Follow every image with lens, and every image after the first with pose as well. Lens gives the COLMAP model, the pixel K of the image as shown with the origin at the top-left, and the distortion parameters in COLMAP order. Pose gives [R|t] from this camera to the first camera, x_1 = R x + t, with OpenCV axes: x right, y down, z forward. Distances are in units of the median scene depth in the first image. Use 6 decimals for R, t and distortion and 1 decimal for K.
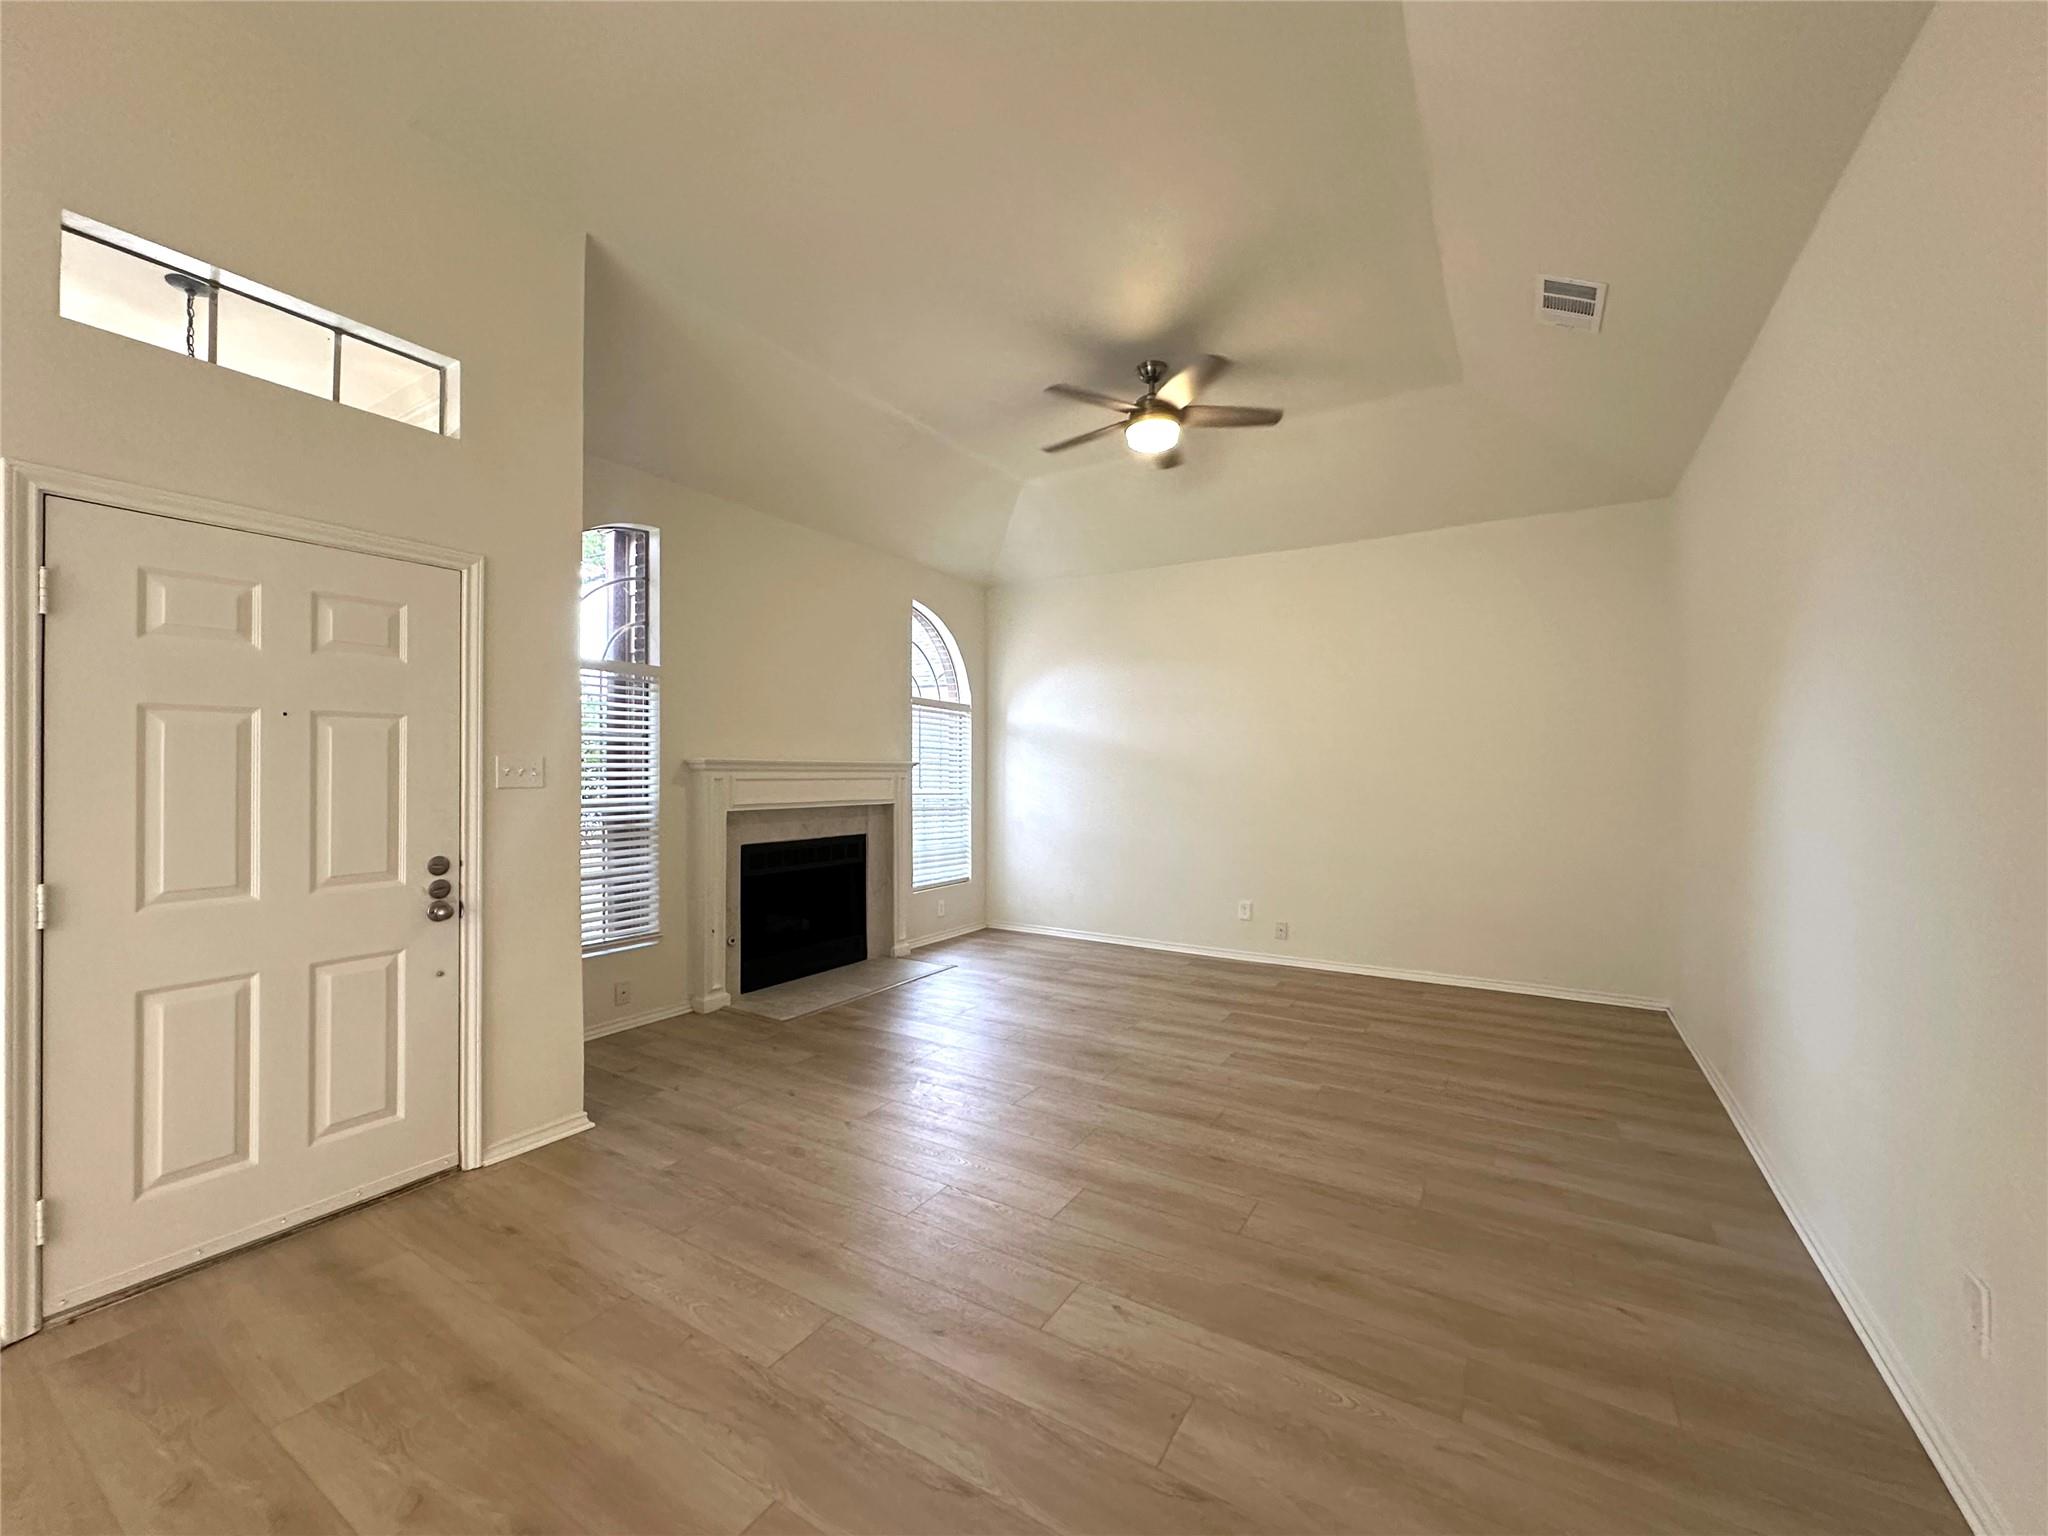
lens RADIAL K [[814.6, 0, 1020.7], [0, 814.6, 767.8], [0, 0, 1]] dist [0.000231, 0.000507]
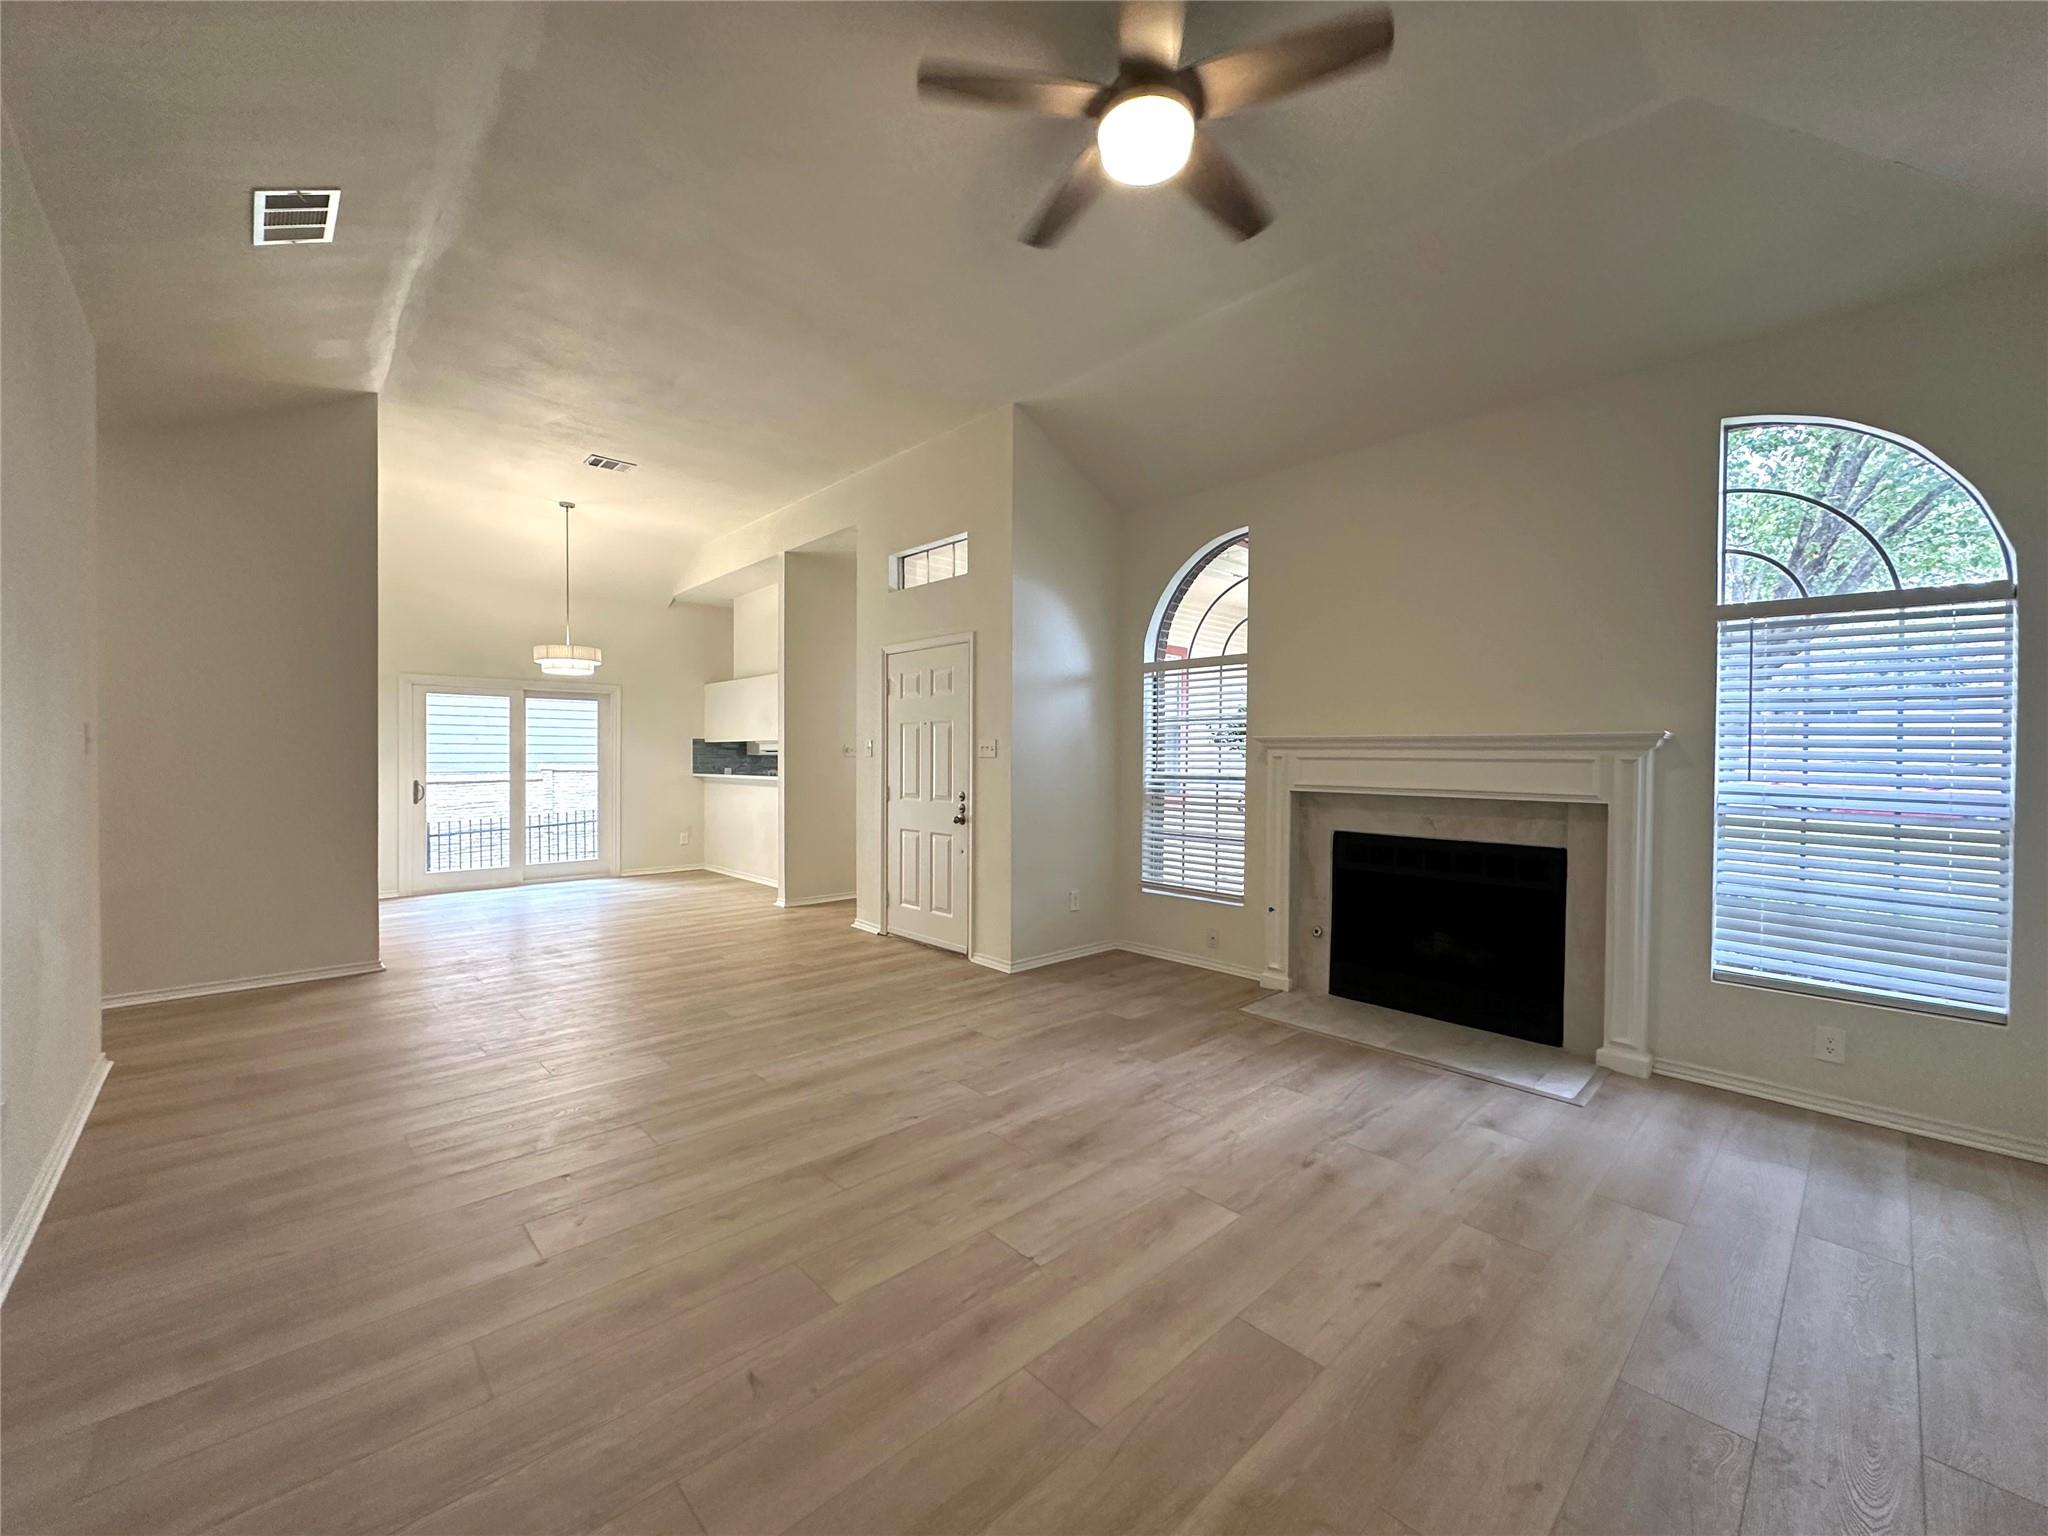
lens RADIAL K [[814.6, 0, 1037.5], [0, 814.6, 764.3], [0, 0, 1]] dist [0.000231, 0.000507]
pose [[-0.246971, 0.003728, -0.969016, 0.781259], [-0.004639, 0.999977, 0.005030, 0.021993], [0.969012, 0.005737, -0.246948, 1.138594]]
